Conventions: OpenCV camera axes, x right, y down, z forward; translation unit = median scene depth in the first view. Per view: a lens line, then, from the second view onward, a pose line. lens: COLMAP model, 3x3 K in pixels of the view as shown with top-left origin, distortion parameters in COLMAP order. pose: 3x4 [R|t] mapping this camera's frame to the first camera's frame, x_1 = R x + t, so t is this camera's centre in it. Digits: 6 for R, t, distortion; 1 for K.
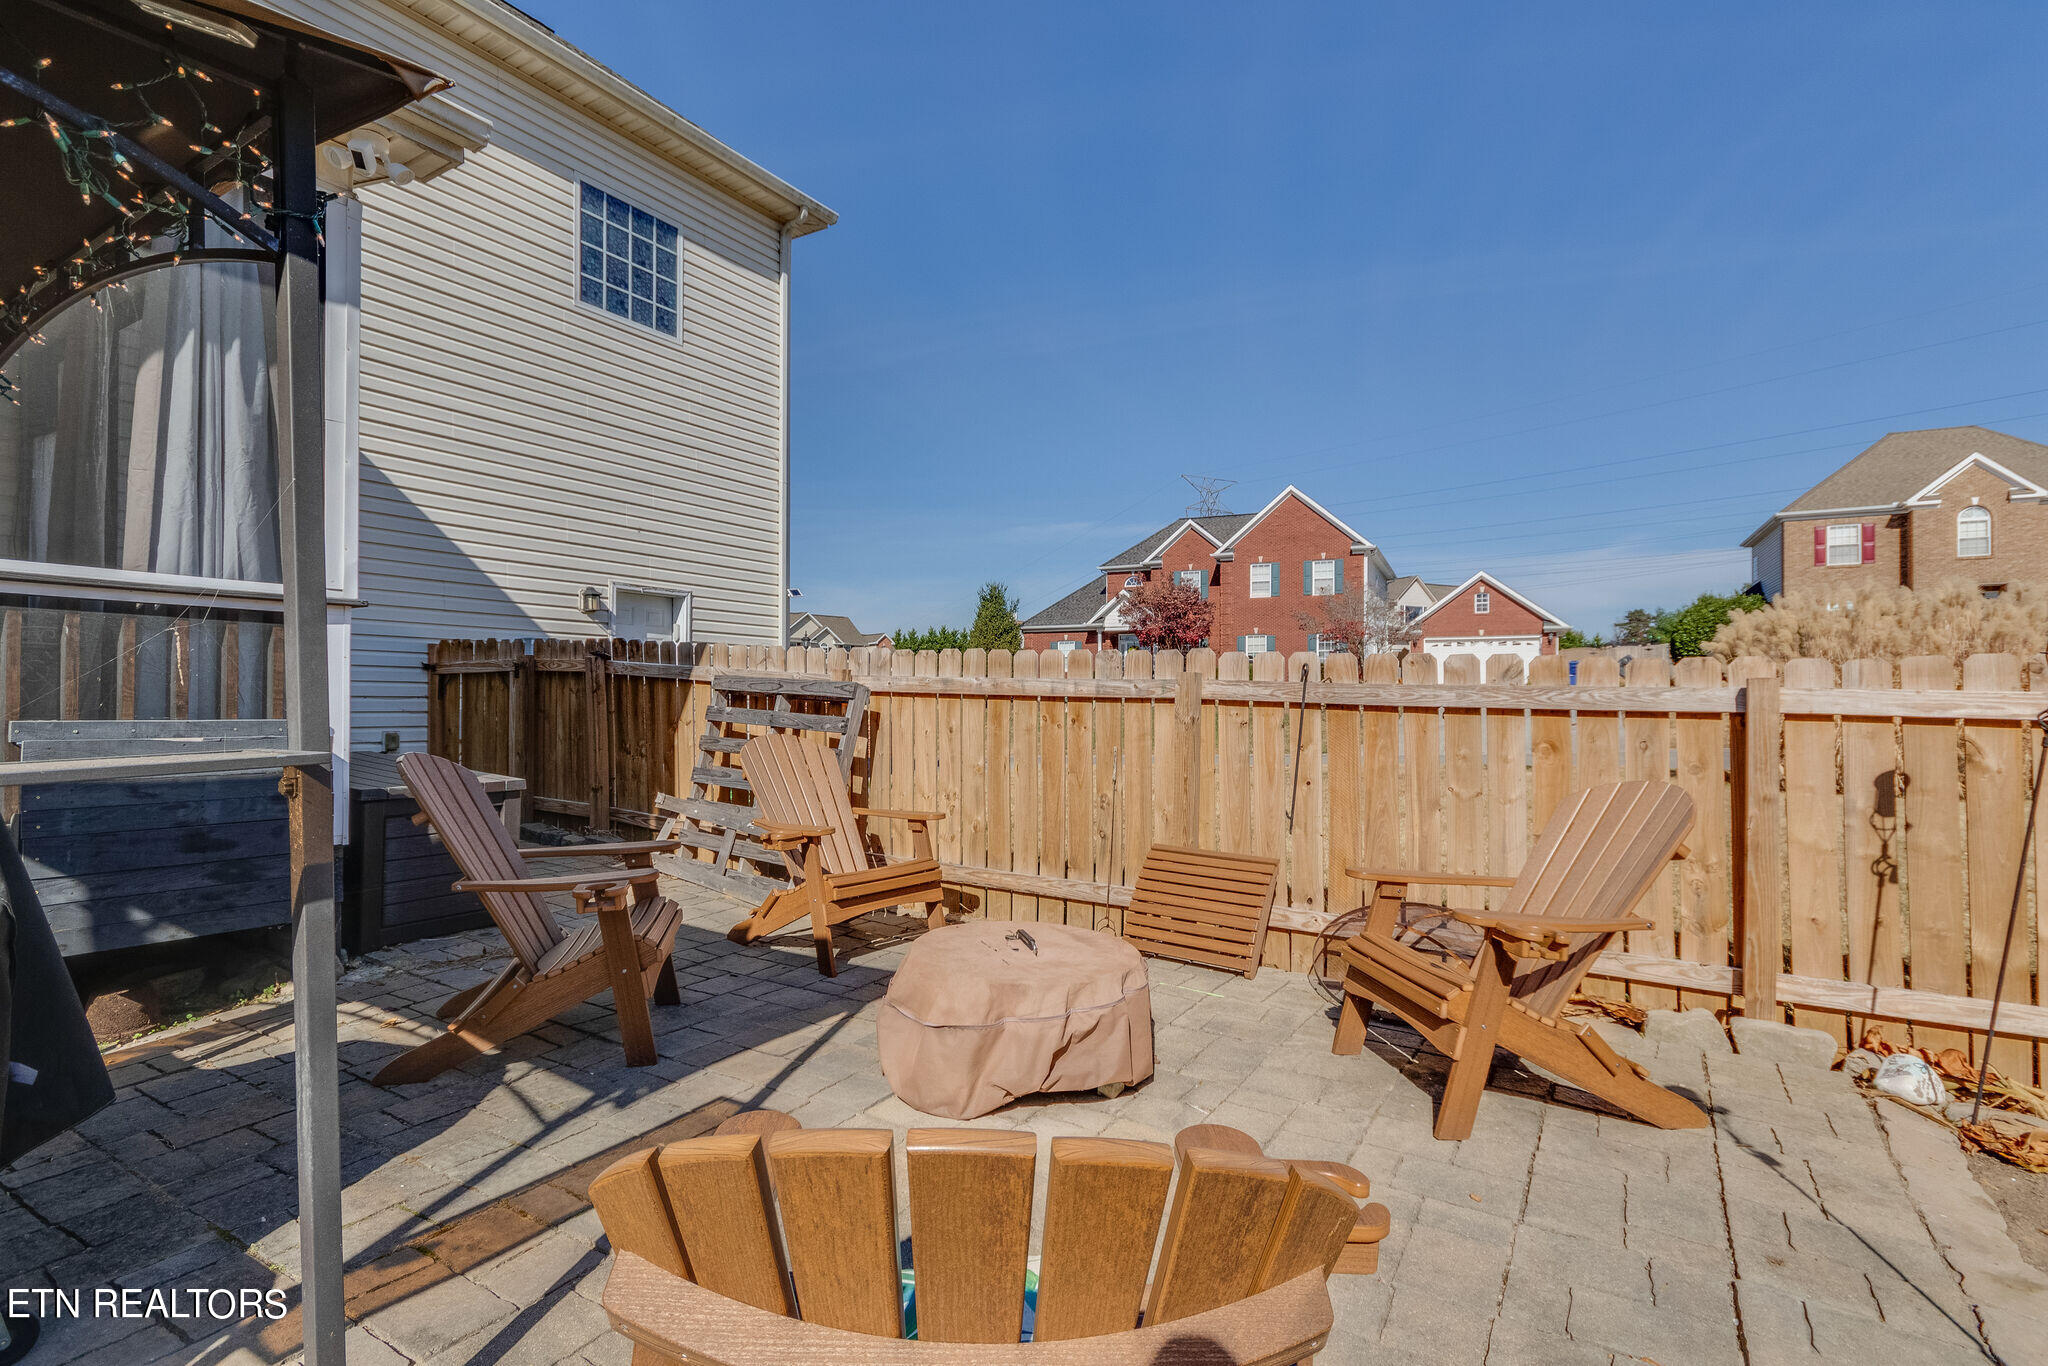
lens RADIAL K [[991.3, 0, 1025.8], [0, 991.3, 688.9], [0, 0, 1]] dist [0.003509, -0.000924]
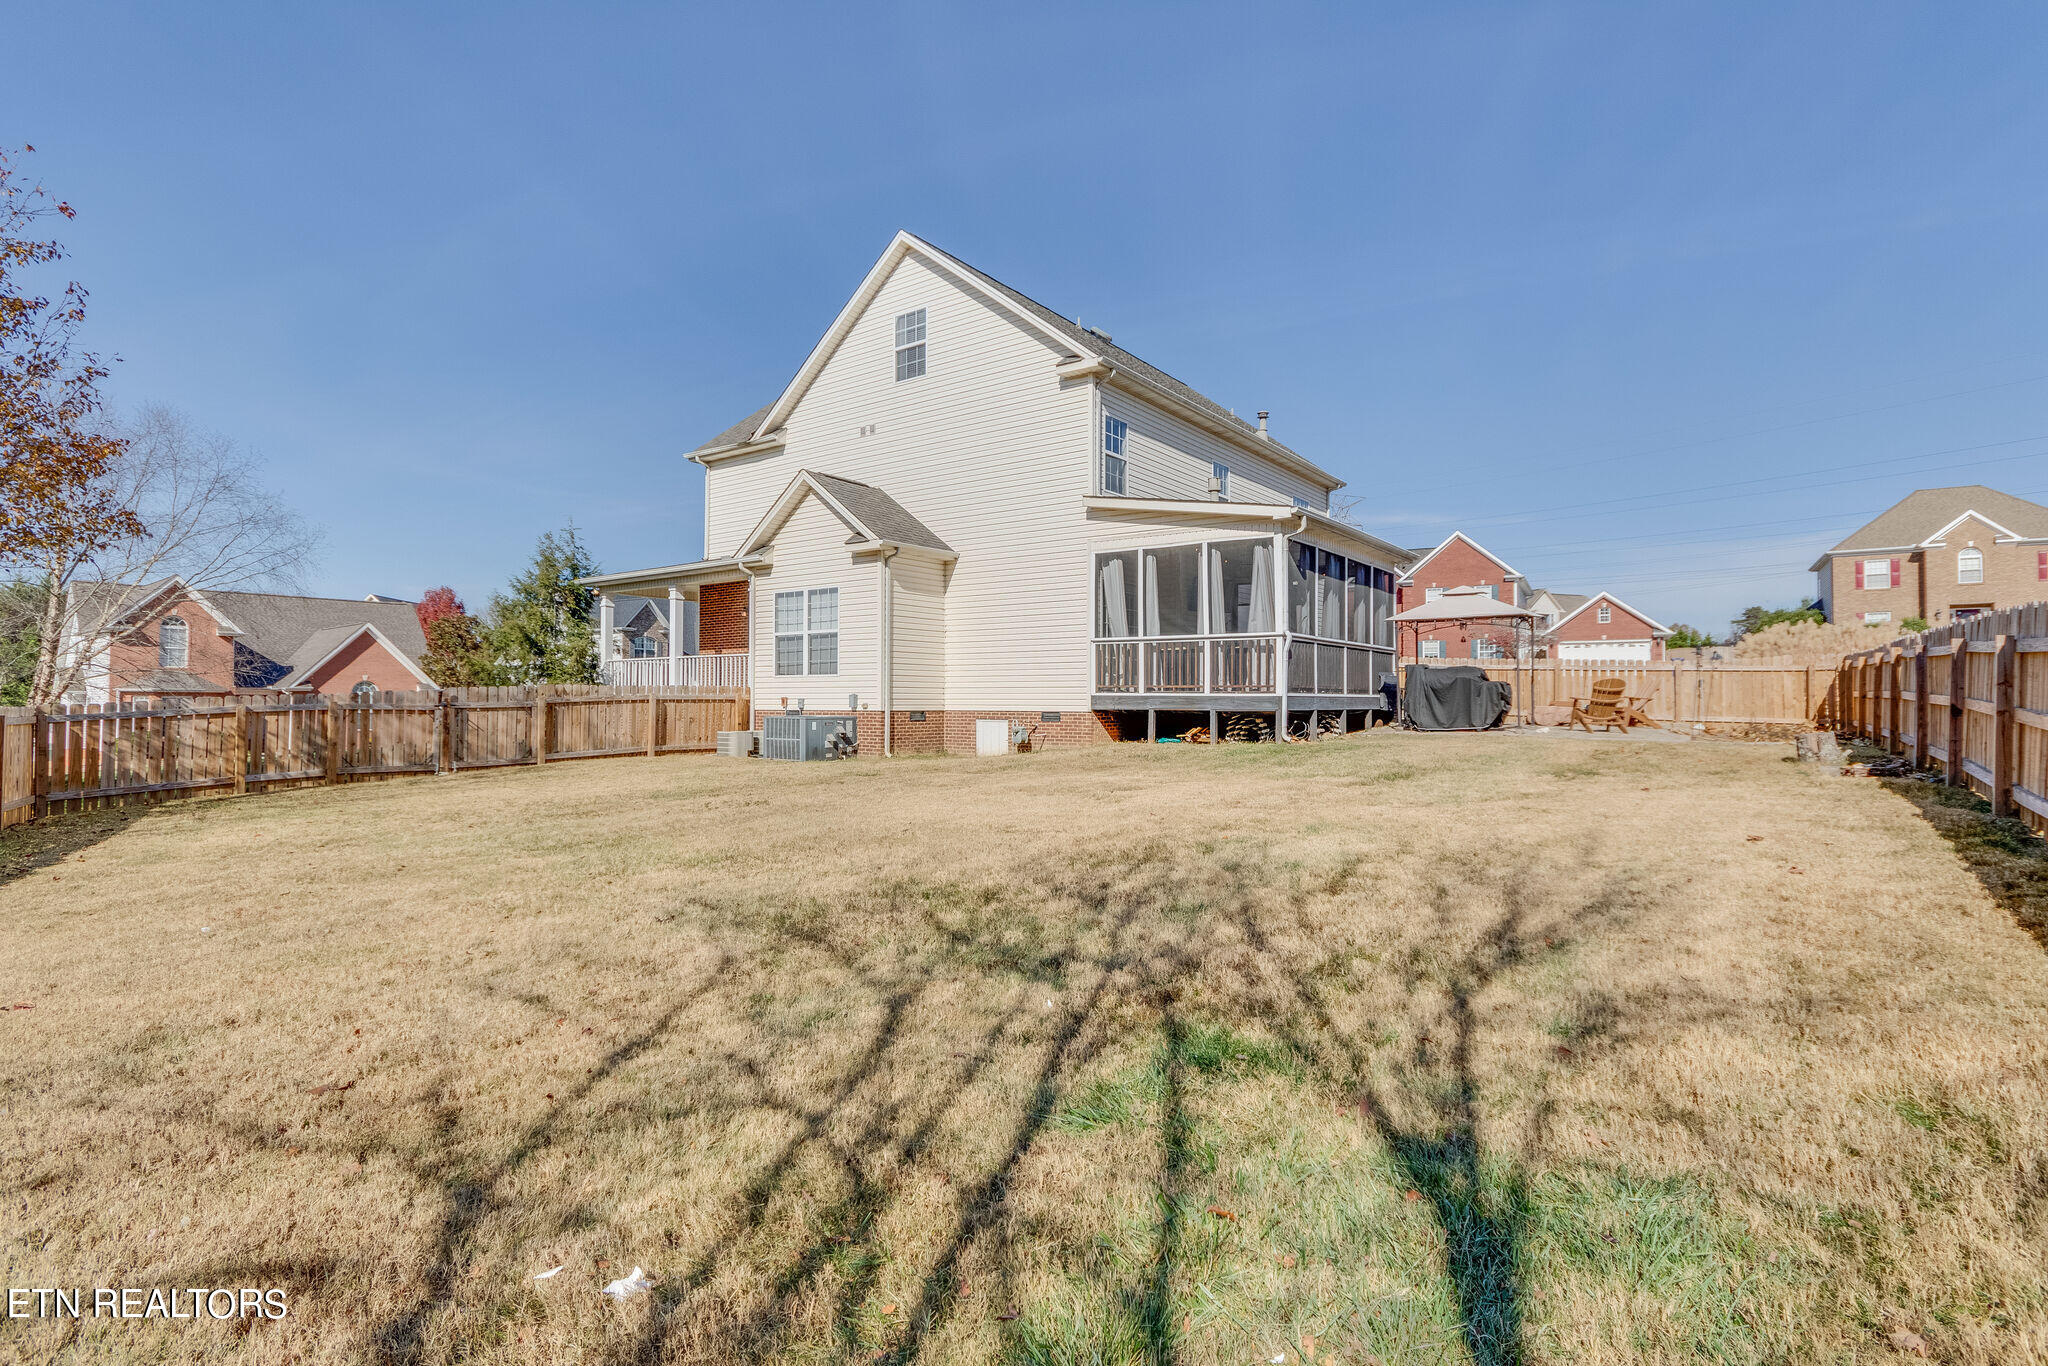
lens RADIAL K [[991.3, 0, 1028.3], [0, 991.3, 682.9], [0, 0, 1]] dist [0.003509, -0.000924]
pose [[0.996315, -0.003638, -0.085689, -0.246205], [0.003178, 0.999980, -0.005503, 0.011845], [0.085707, 0.005210, 0.996307, -0.492521]]
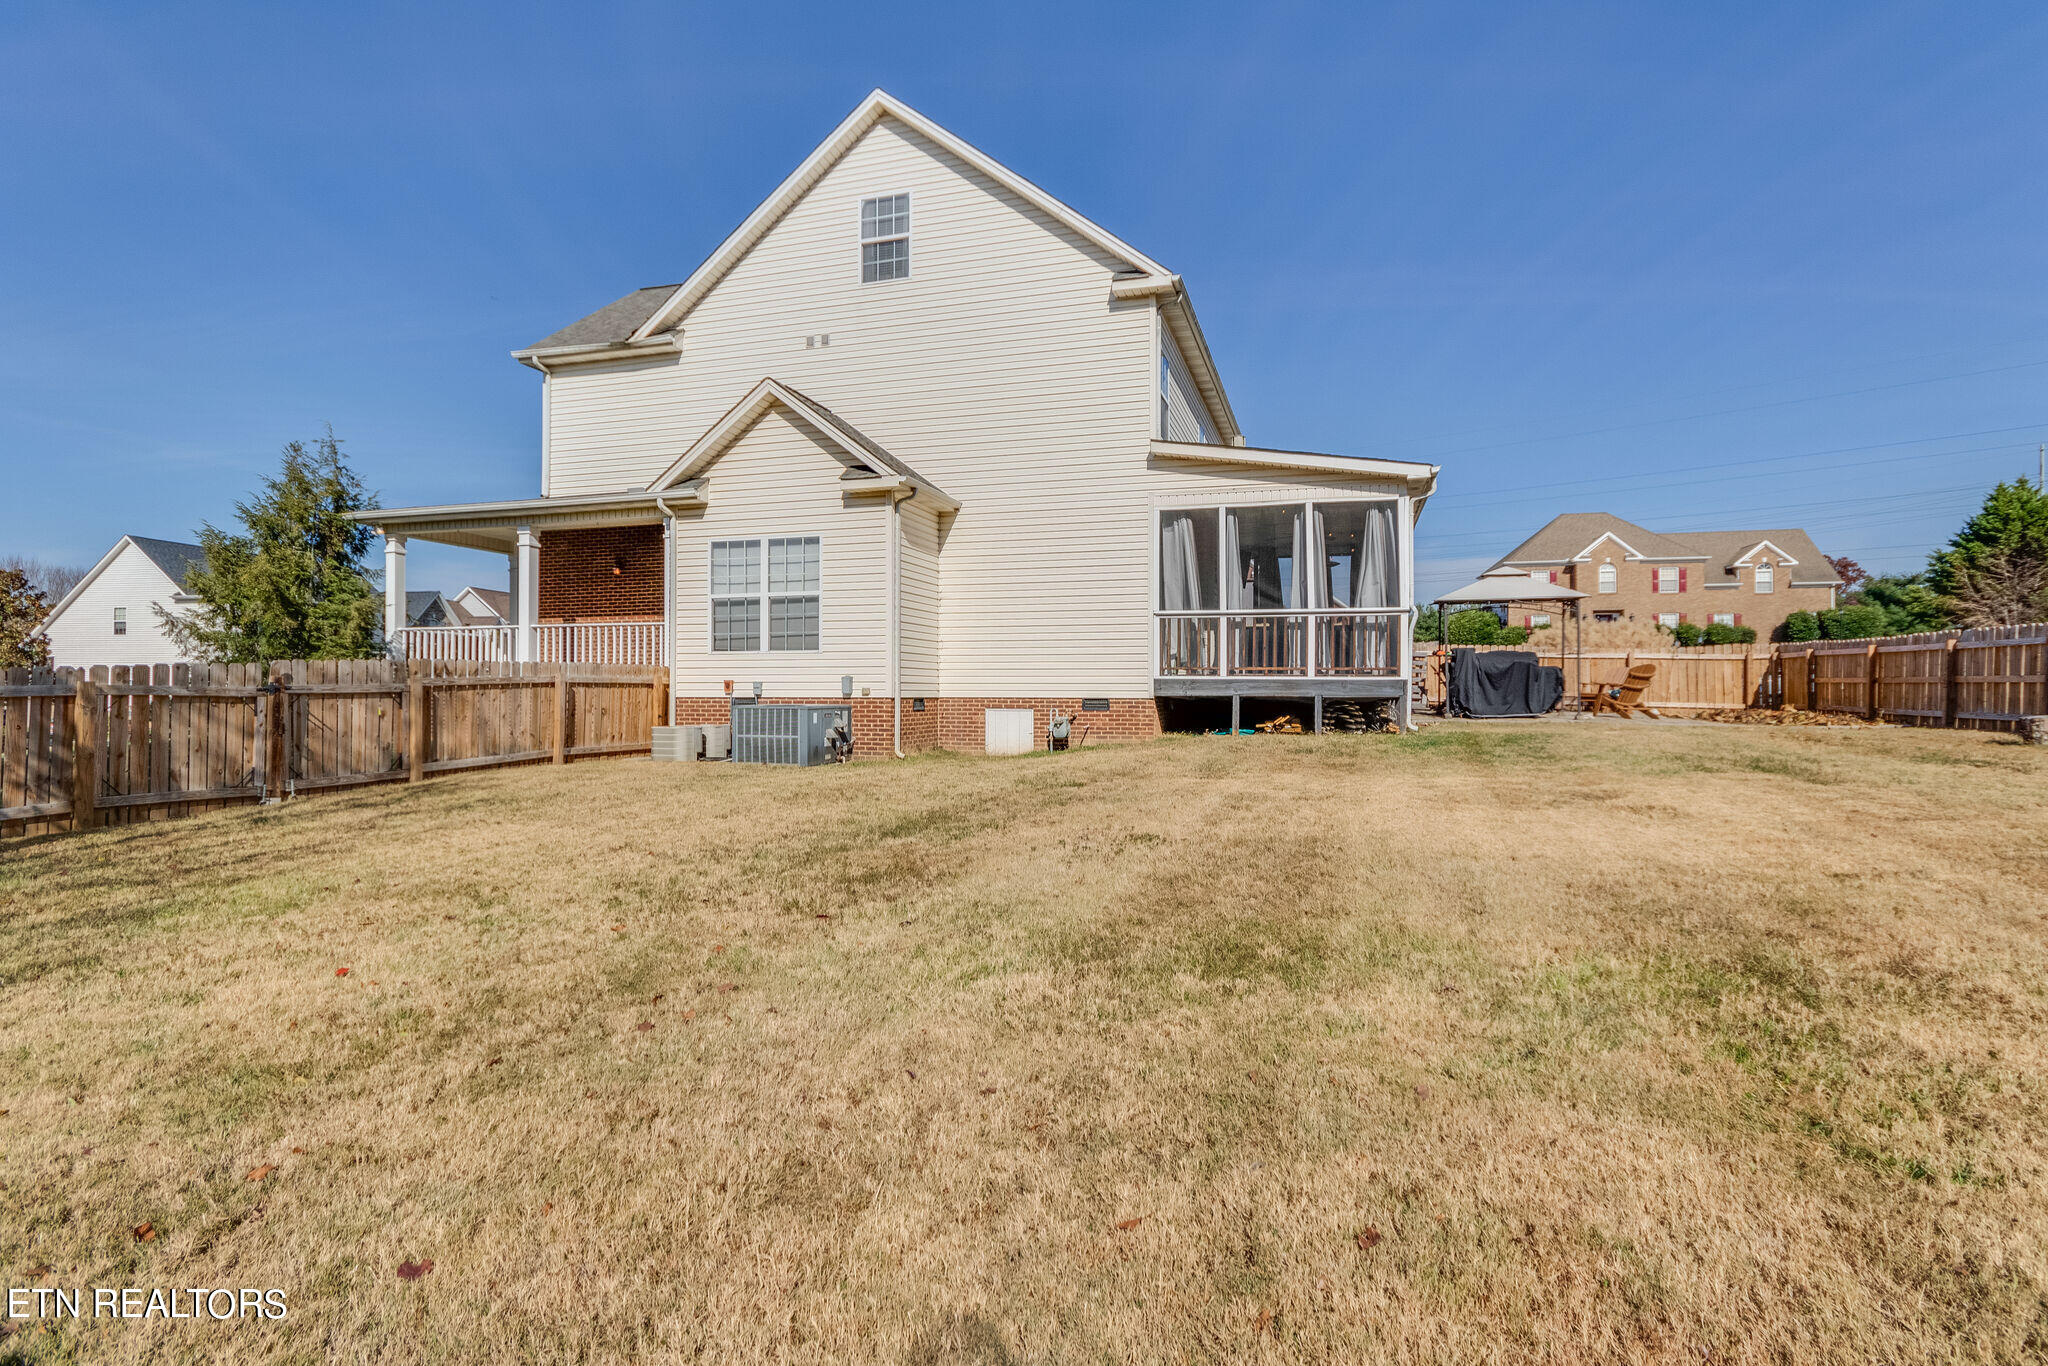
lens RADIAL K [[991.3, 0, 1020.6], [0, 991.3, 683.4], [0, 0, 1]] dist [0.003509, -0.000924]
pose [[0.969452, 0.000366, 0.245282, -0.416347], [-0.001686, 0.999985, 0.005172, 0.015271], [-0.245277, -0.005428, 0.969438, -0.384413]]
